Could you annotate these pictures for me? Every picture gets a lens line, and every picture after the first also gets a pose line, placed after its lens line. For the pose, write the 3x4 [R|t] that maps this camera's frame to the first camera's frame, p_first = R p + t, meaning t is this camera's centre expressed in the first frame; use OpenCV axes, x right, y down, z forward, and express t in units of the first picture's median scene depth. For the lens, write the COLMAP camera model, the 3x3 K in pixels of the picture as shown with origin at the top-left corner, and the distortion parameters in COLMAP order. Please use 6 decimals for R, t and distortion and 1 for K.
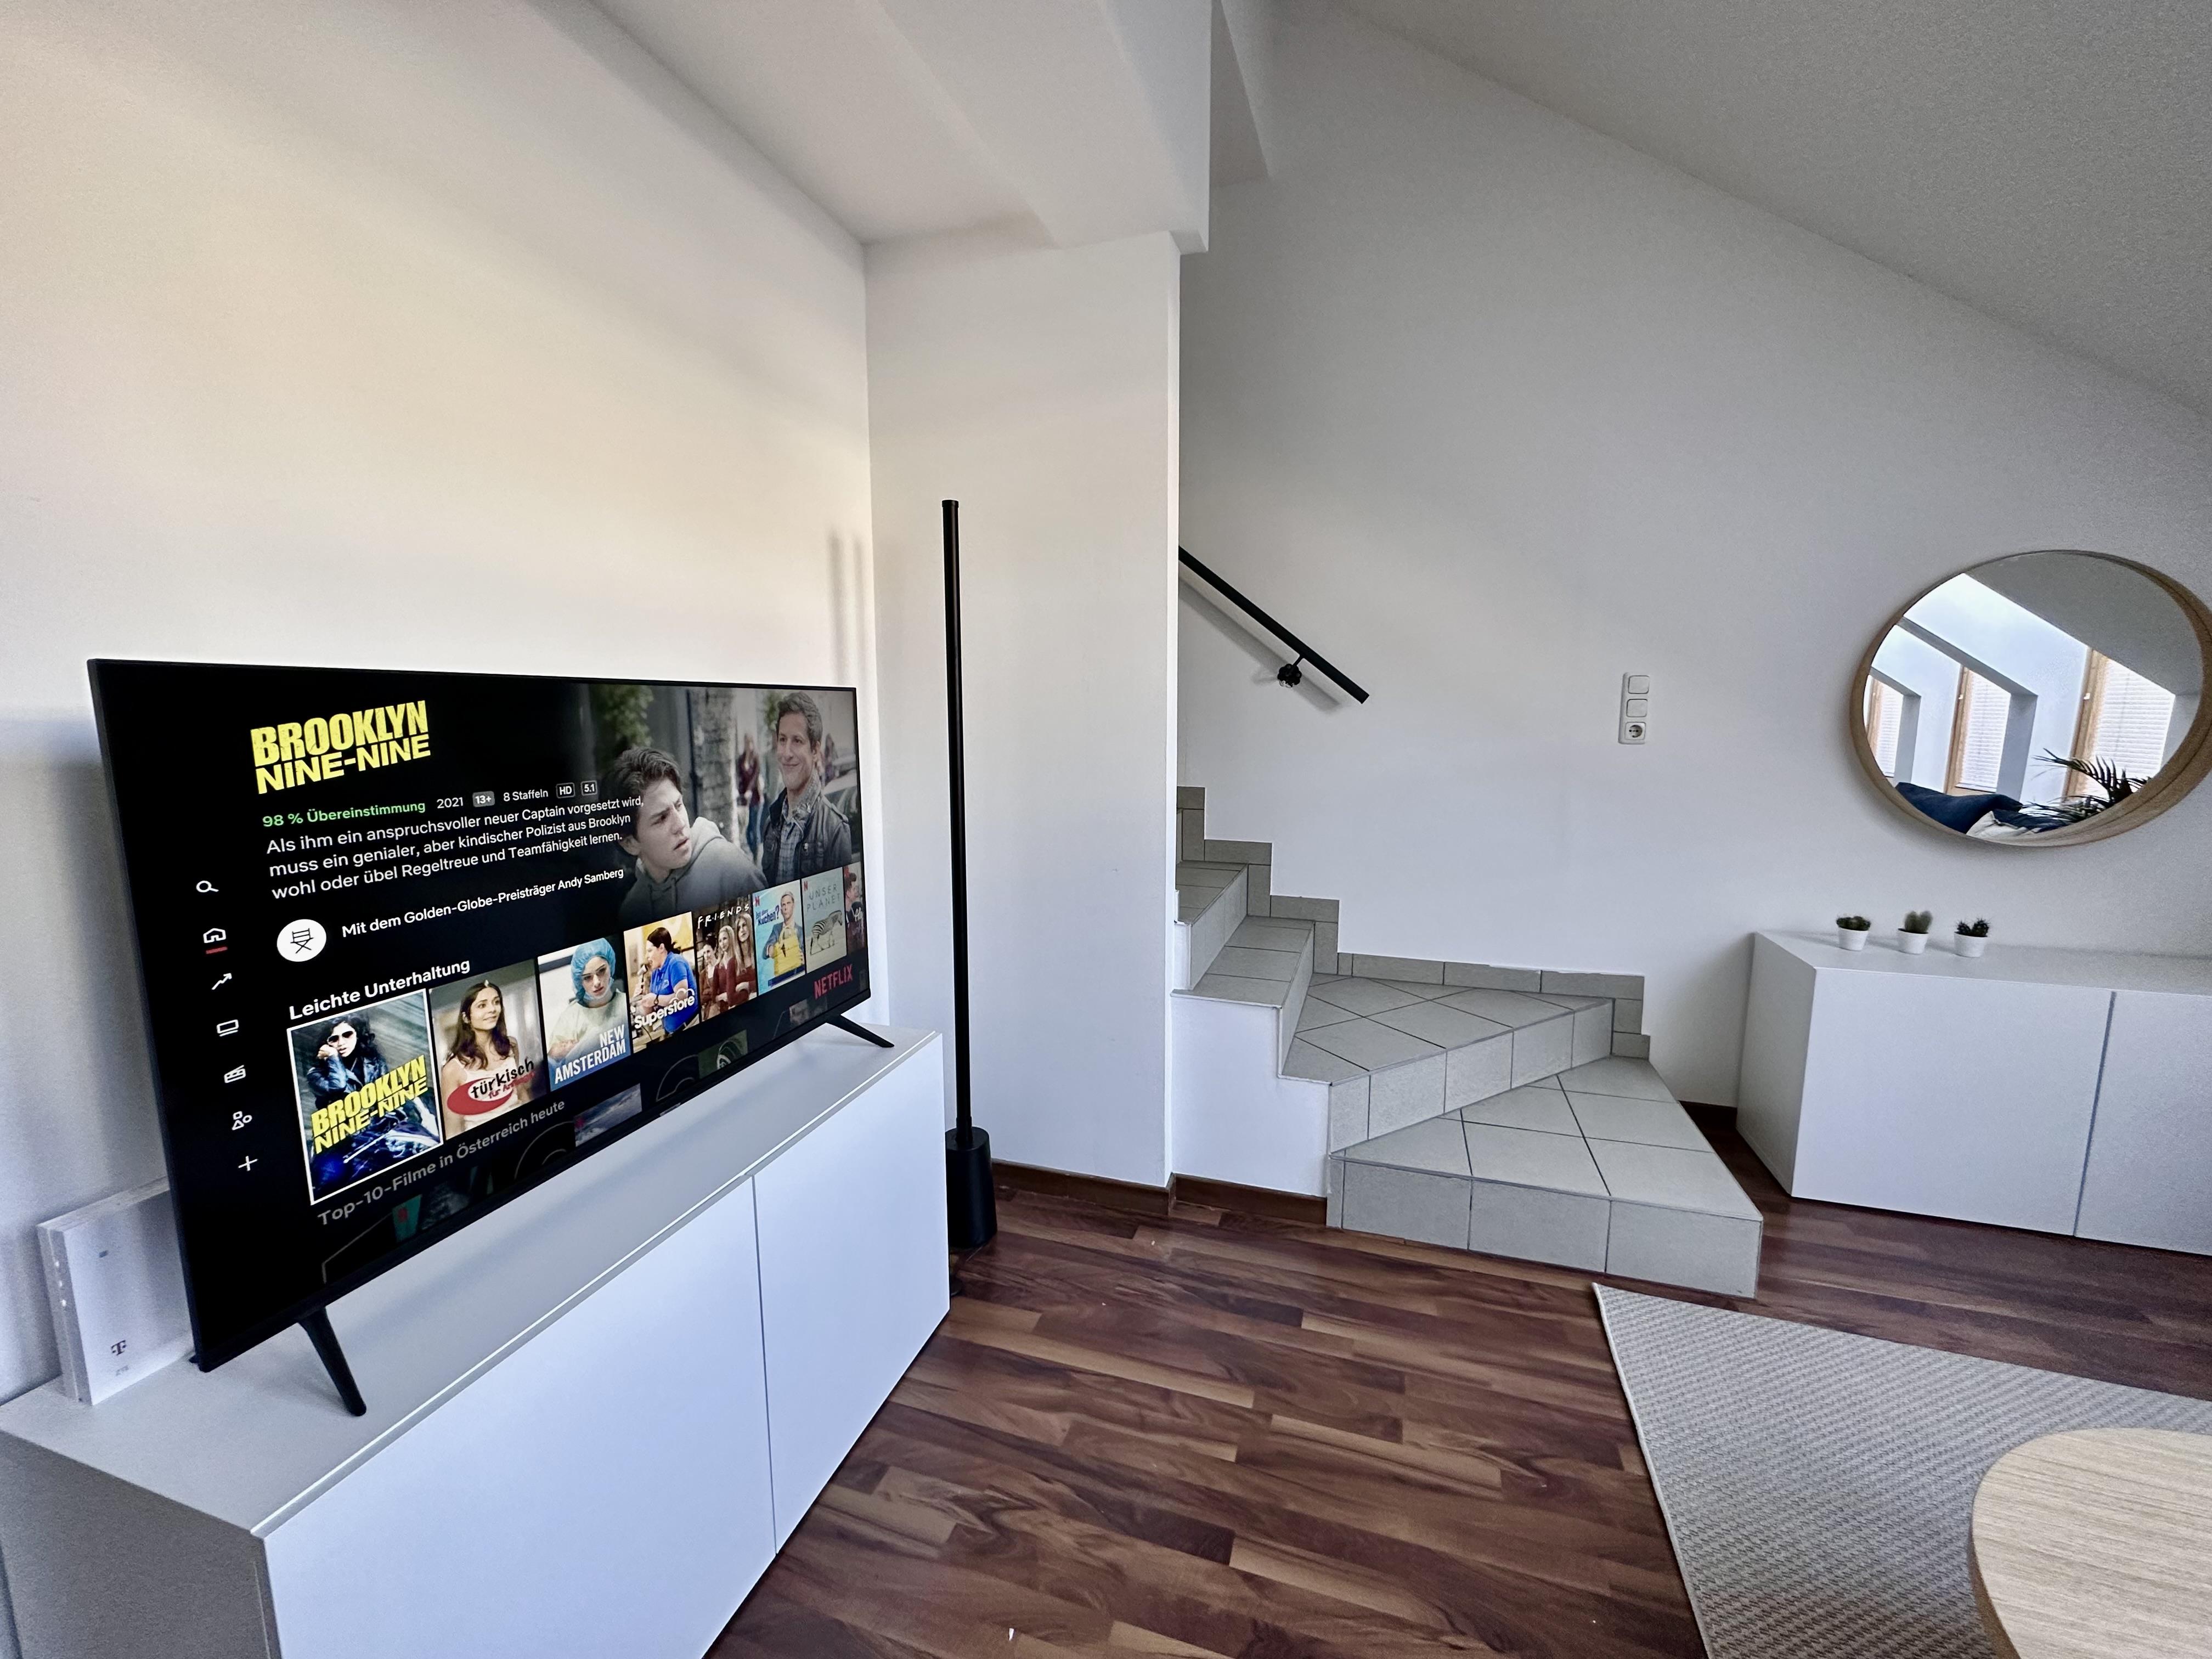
lens RADIAL K [[881.4, 0, 1088.7], [0, 881.4, 838.0], [0, 0, 1]] dist [-0.000624, 0.000583]
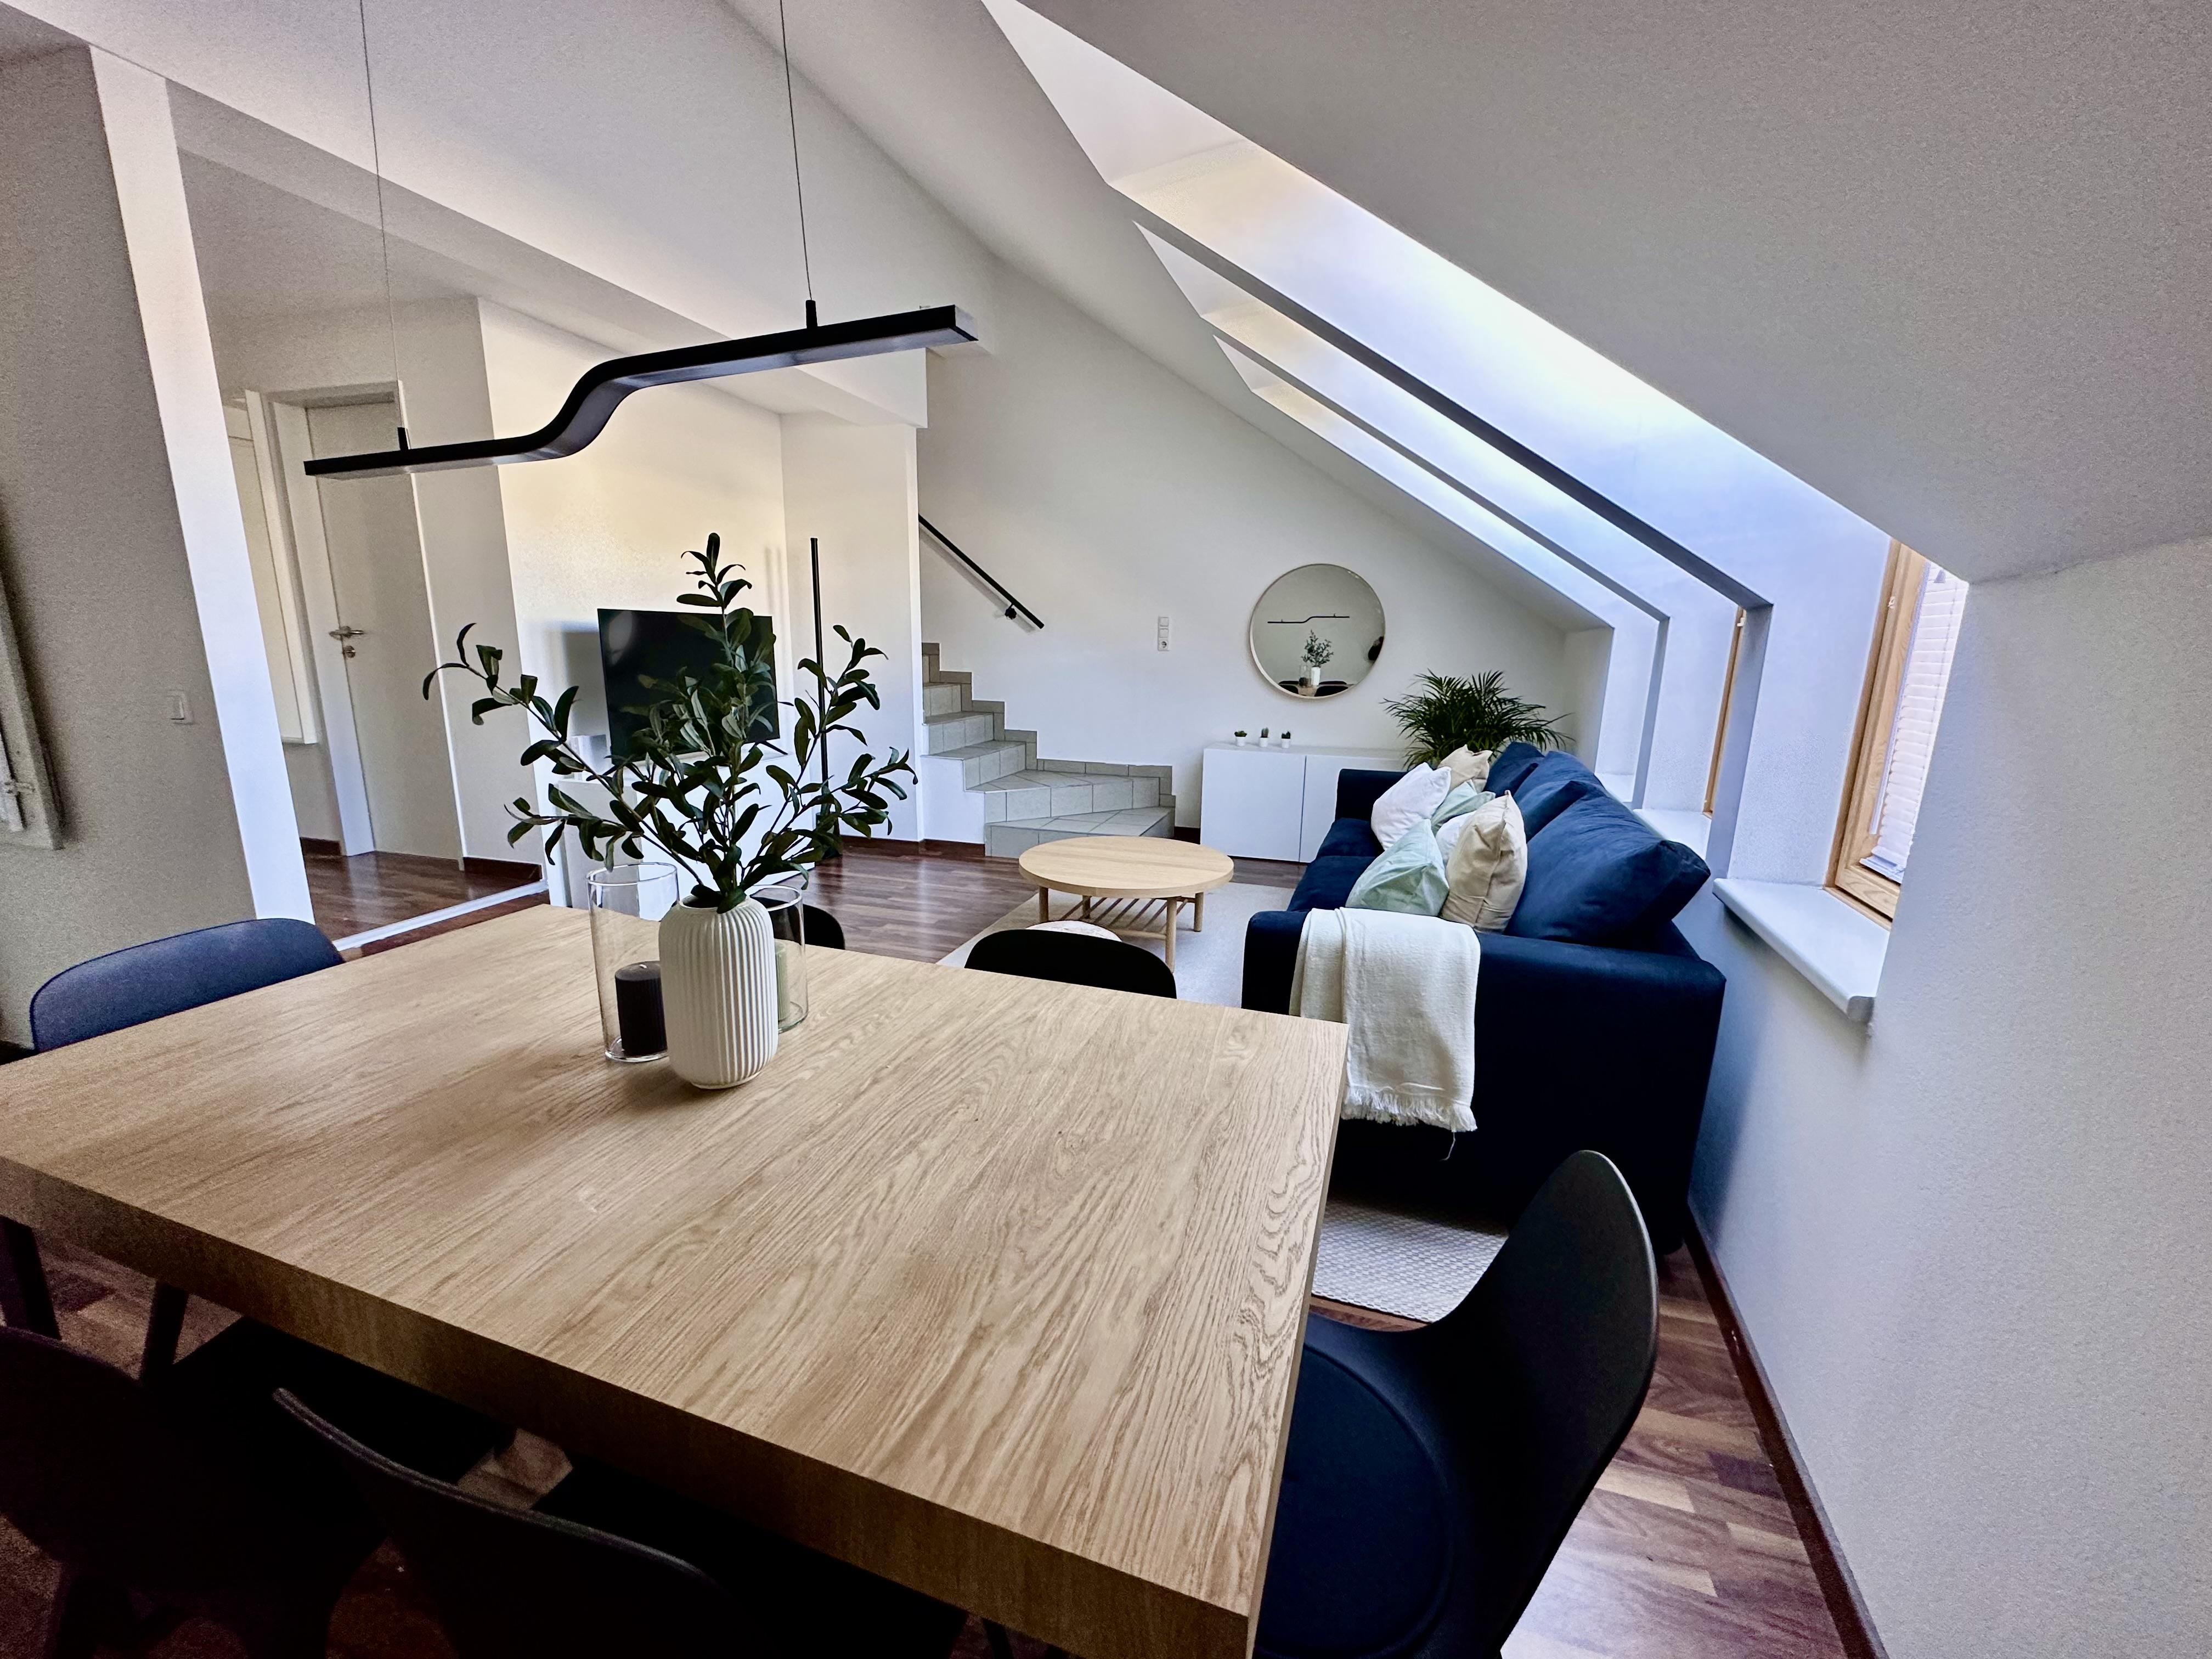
lens RADIAL K [[881.4, 0, 1098.4], [0, 881.4, 824.9], [0, 0, 1]] dist [-0.000624, 0.000583]
pose [[0.999353, 0.011788, 0.033987, 0.593581], [-0.013961, 0.997825, 0.064426, 0.250693], [-0.033154, -0.064859, 0.997344, -1.602141]]
